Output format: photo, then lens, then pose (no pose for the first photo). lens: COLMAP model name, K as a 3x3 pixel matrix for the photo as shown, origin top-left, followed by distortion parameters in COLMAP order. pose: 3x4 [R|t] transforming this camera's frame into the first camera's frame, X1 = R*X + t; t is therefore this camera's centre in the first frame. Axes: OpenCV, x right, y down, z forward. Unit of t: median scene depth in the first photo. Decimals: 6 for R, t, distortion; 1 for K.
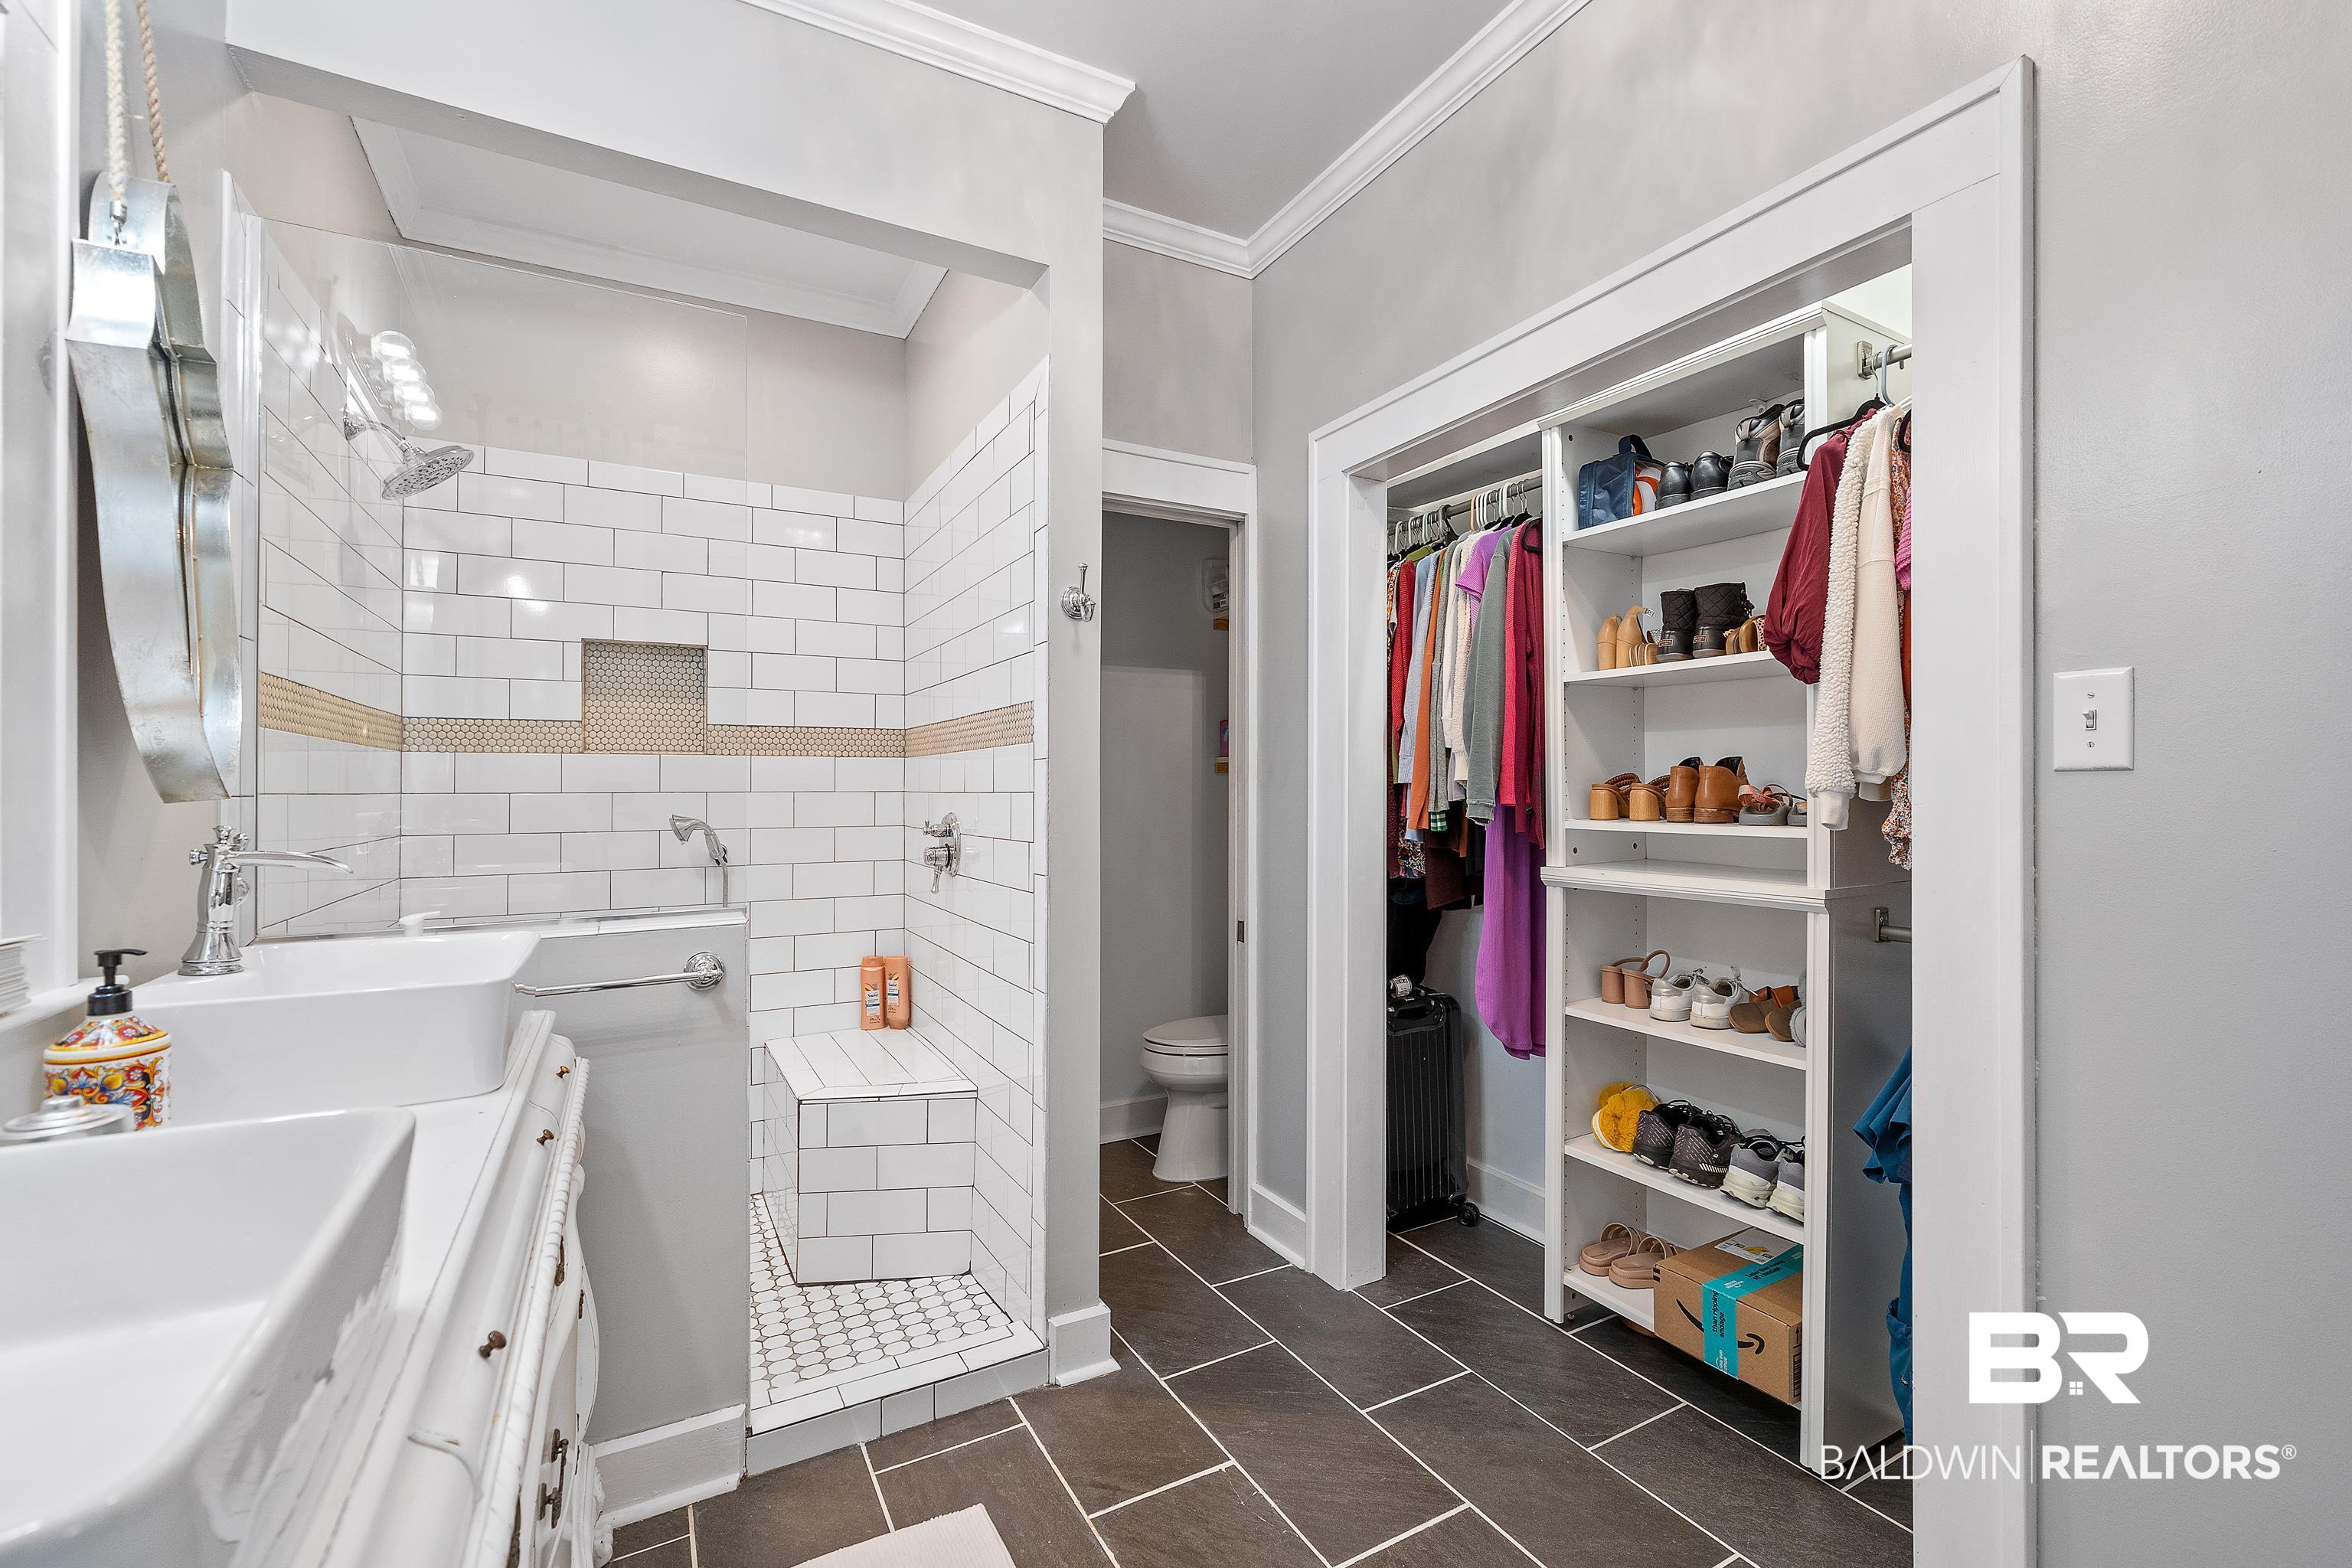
lens RADIAL K [[997.2, 0, 1163.6], [0, 997.2, 776.8], [0, 0, 1]] dist [0.000266, -0.000708]
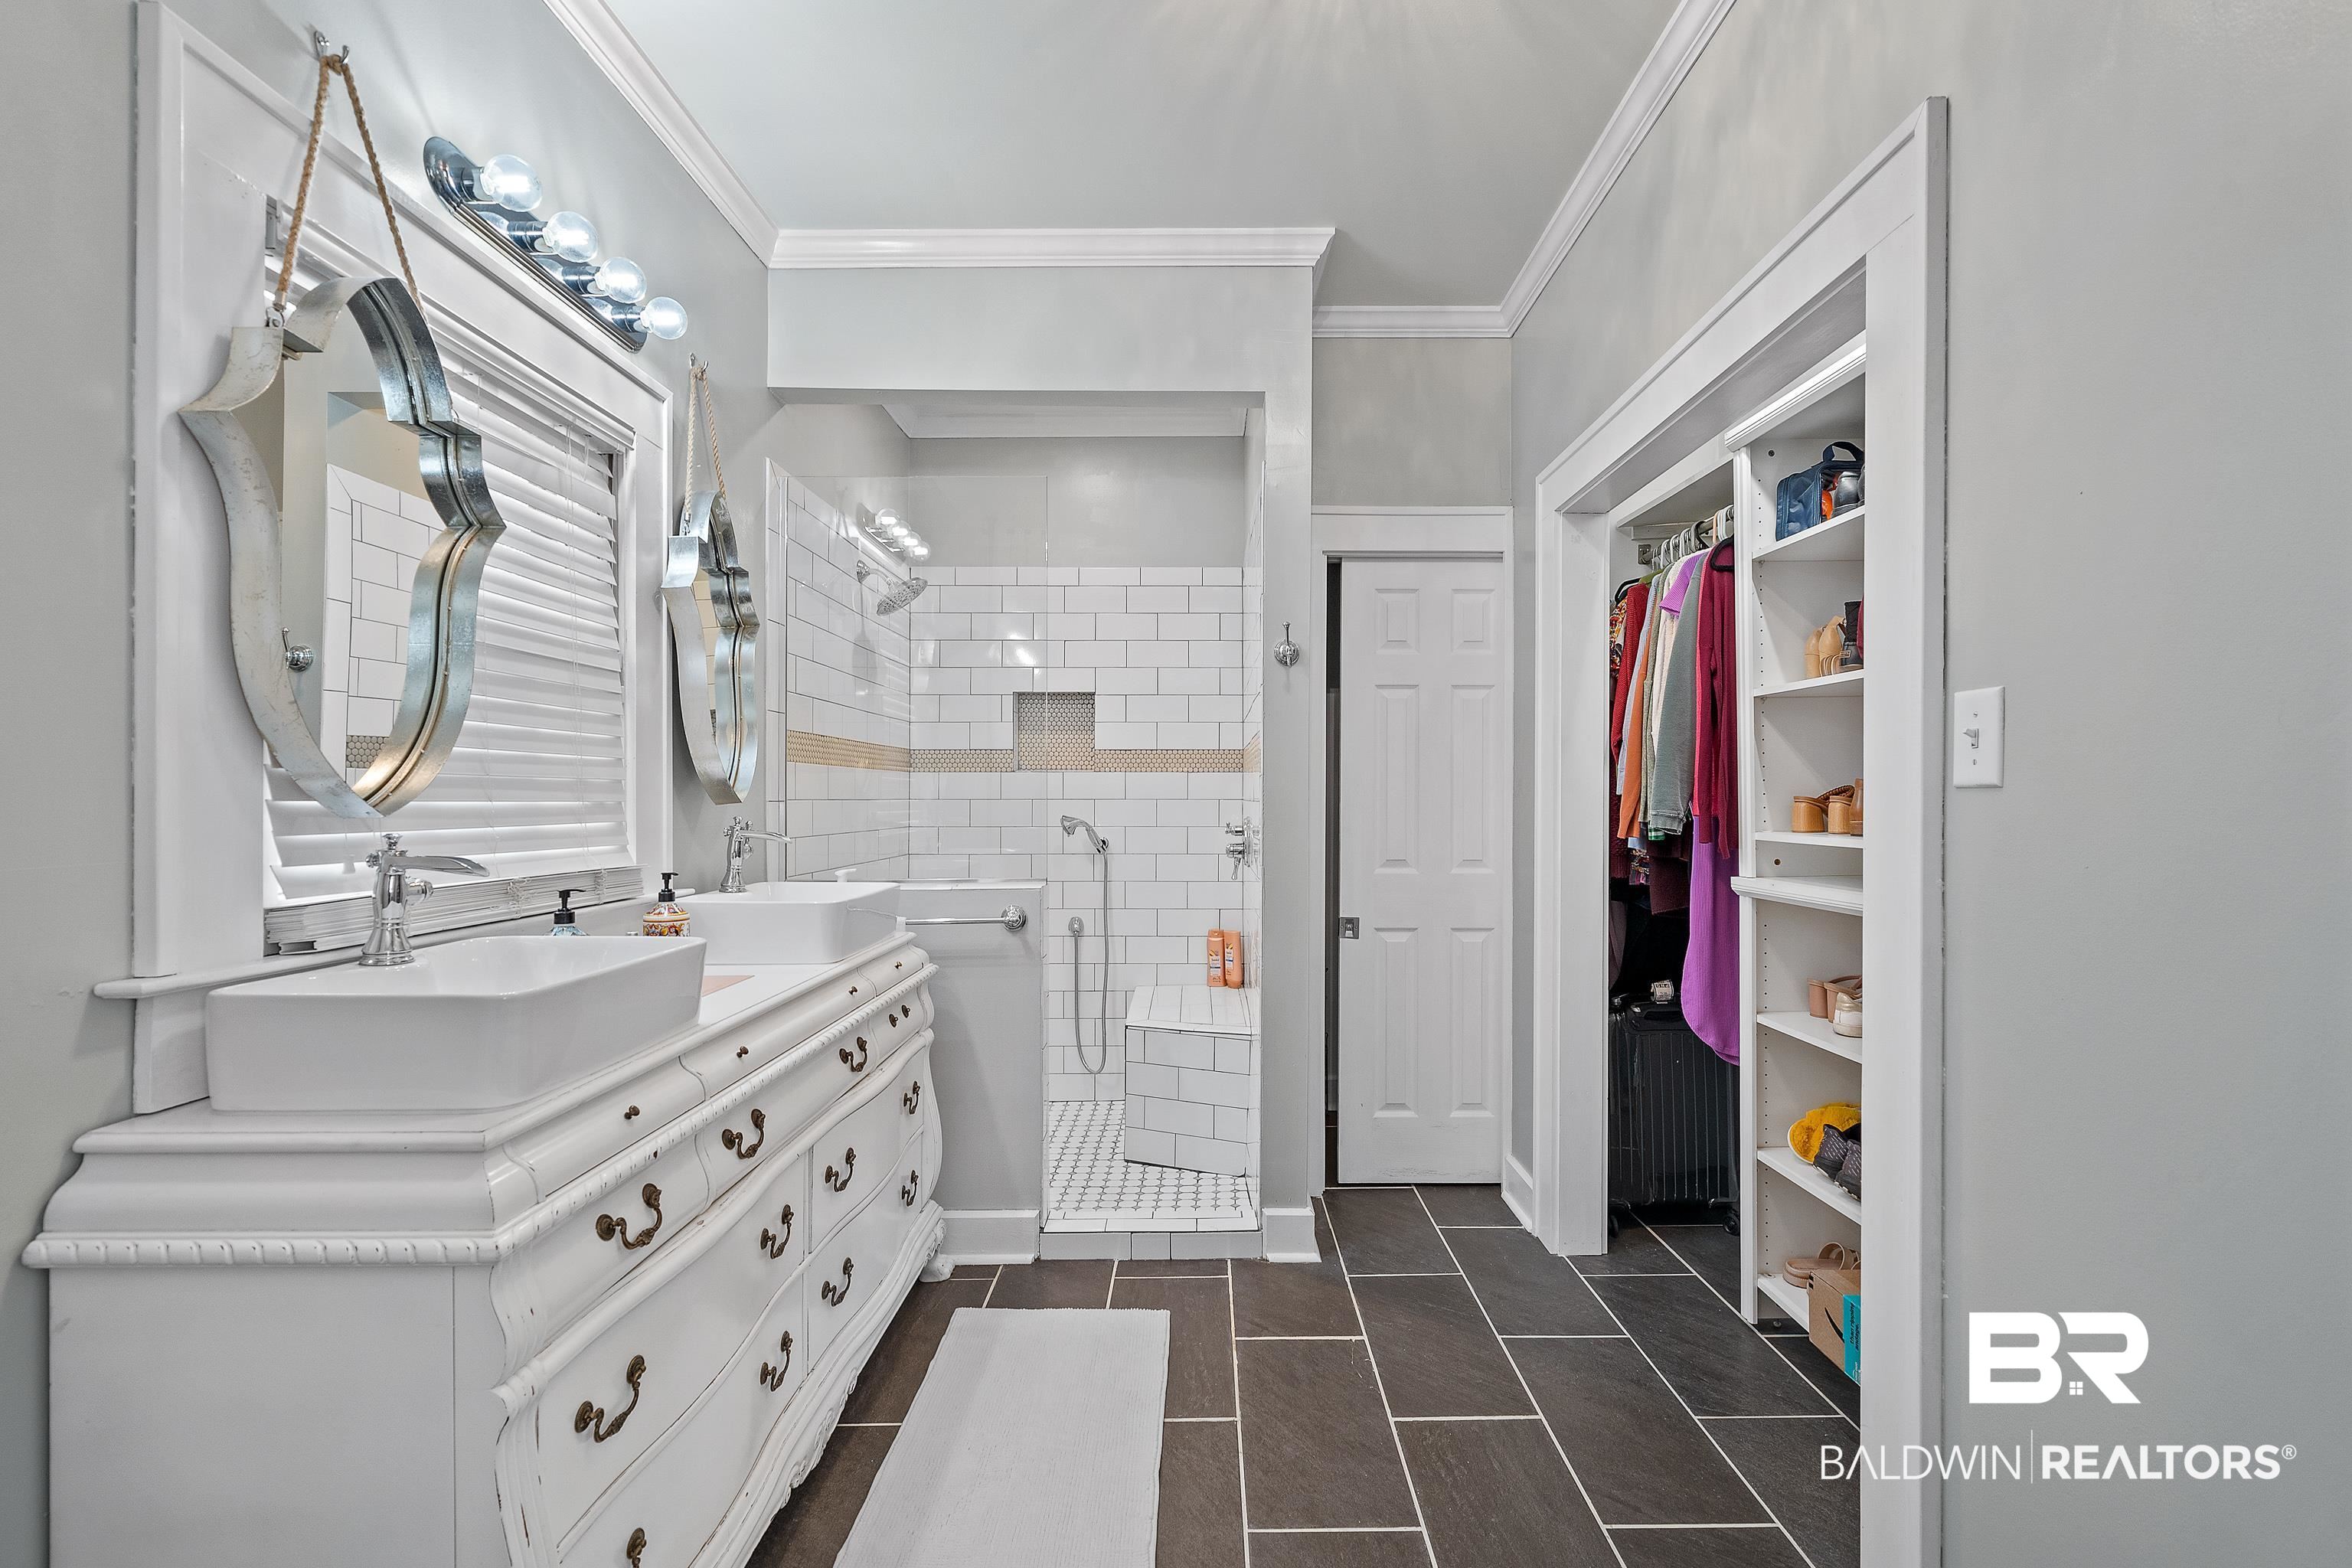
lens RADIAL K [[925.2, 0, 1186.3], [0, 925.2, 788.7], [0, 0, 1]] dist [-0.002100, 0.000261]
pose [[0.894456, 0.000235, -0.447156, 0.307146], [0.001656, 0.999991, 0.003839, -0.005123], [0.447153, -0.004175, 0.894448, -0.105947]]
